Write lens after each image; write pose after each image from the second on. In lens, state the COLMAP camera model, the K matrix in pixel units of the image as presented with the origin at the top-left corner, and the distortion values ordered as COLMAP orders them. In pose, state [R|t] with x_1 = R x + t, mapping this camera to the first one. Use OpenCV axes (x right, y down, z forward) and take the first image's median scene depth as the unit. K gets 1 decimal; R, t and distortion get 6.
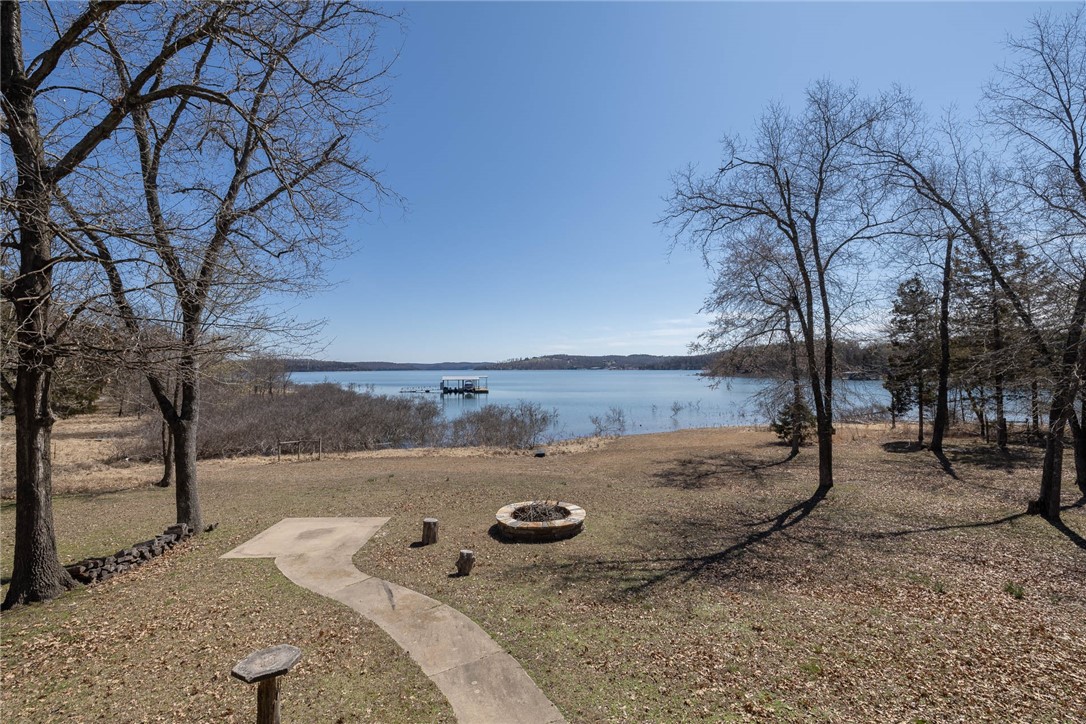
lens RADIAL K [[453.9, 0, 543.0], [0, 453.9, 362.0], [0, 0, 1]] dist [0.008873, -0.000089]
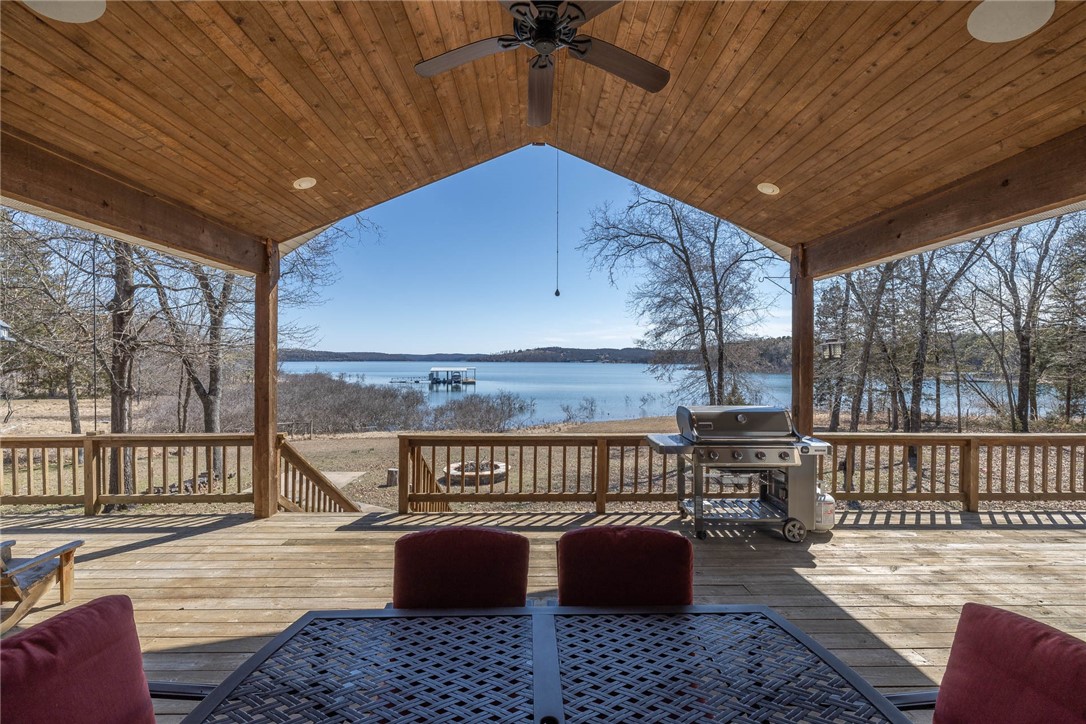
lens RADIAL K [[456.7, 0, 547.8], [0, 456.7, 360.9], [0, 0, 1]] dist [0.001401, -0.000019]
pose [[0.999678, 0.011007, 0.022881, 0.064368], [-0.011332, 0.999836, 0.014133, -0.002373], [-0.022721, -0.014388, 0.999638, -0.135445]]
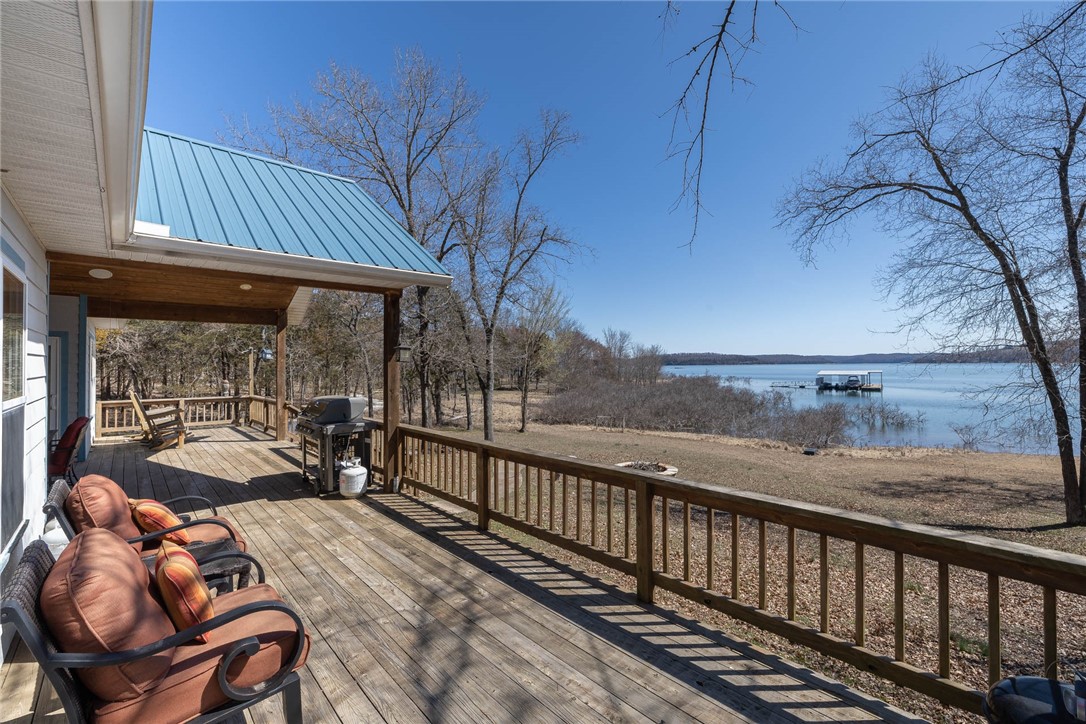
lens RADIAL K [[465.4, 0, 532.8], [0, 465.4, 340.5], [0, 0, 1]] dist [0.000771, 0.000133]
pose [[0.661938, -0.037830, -0.748604, 0.326917], [0.014616, 0.999187, -0.037569, -0.002649], [0.749416, 0.013927, 0.661953, -0.068647]]
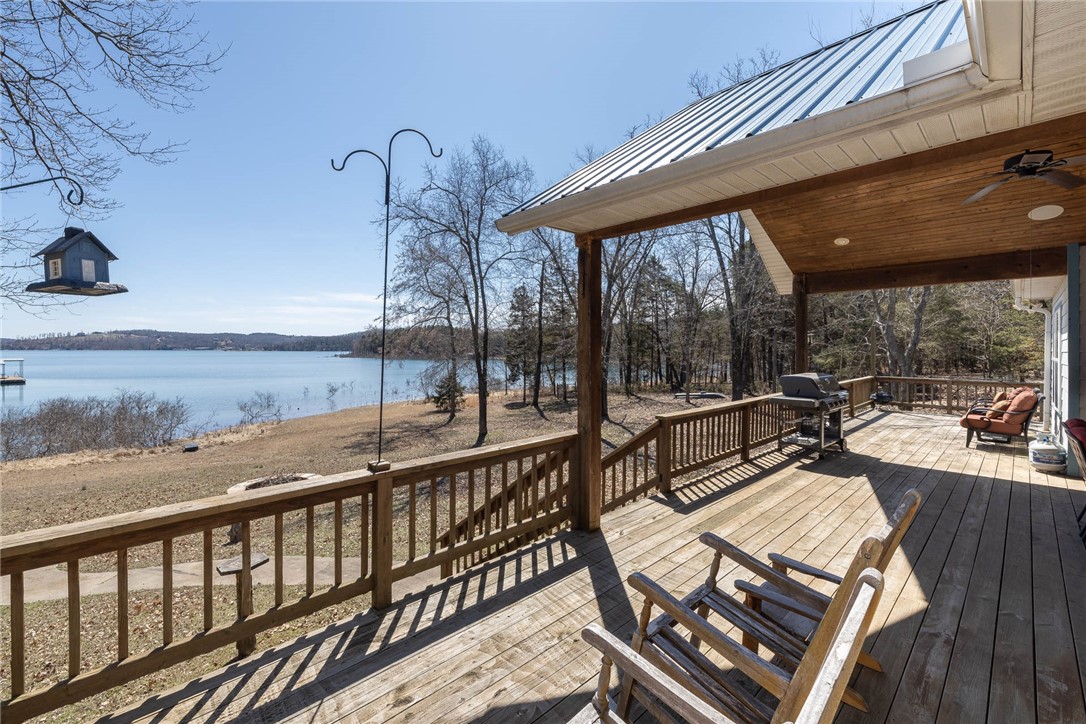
lens RADIAL K [[456.7, 0, 547.8], [0, 456.7, 360.9], [0, 0, 1]] dist [0.001401, -0.000019]
pose [[0.720187, -0.011233, 0.693689, -0.107462], [-0.015437, 0.999362, 0.032209, 0.000925], [-0.693608, -0.033905, 0.719554, -0.071227]]
